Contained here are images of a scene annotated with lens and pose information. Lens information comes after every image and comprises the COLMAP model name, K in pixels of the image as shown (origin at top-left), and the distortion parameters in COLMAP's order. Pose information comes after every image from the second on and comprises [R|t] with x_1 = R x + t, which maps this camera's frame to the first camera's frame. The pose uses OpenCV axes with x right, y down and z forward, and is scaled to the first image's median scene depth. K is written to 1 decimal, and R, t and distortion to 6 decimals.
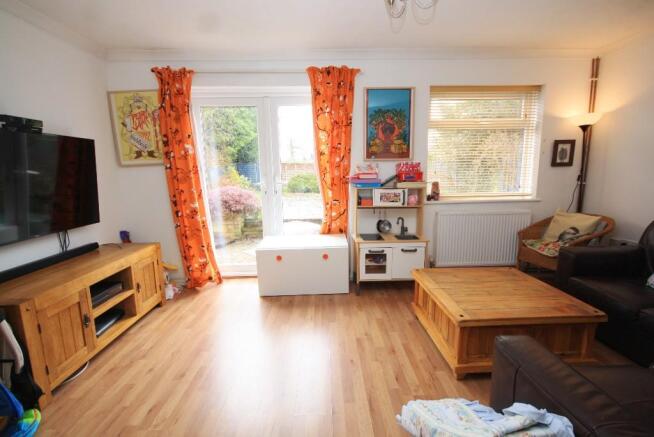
lens RADIAL K [[304.3, 0, 333.3], [0, 304.3, 219.6], [0, 0, 1]] dist [0.002694, -0.000345]
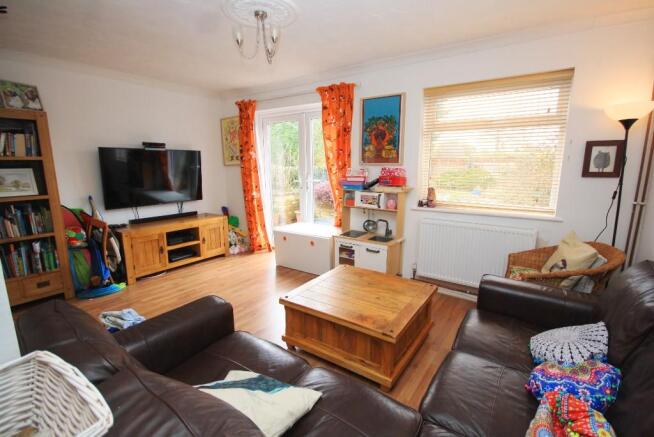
lens RADIAL K [[304.3, 0, 333.3], [0, 304.3, 219.6], [0, 0, 1]] dist [0.002694, -0.000345]
pose [[0.806486, 0.122276, -0.578471, 0.713290], [-0.109388, 0.992349, 0.057256, -0.050692], [0.581046, 0.017102, 0.813691, 0.050390]]
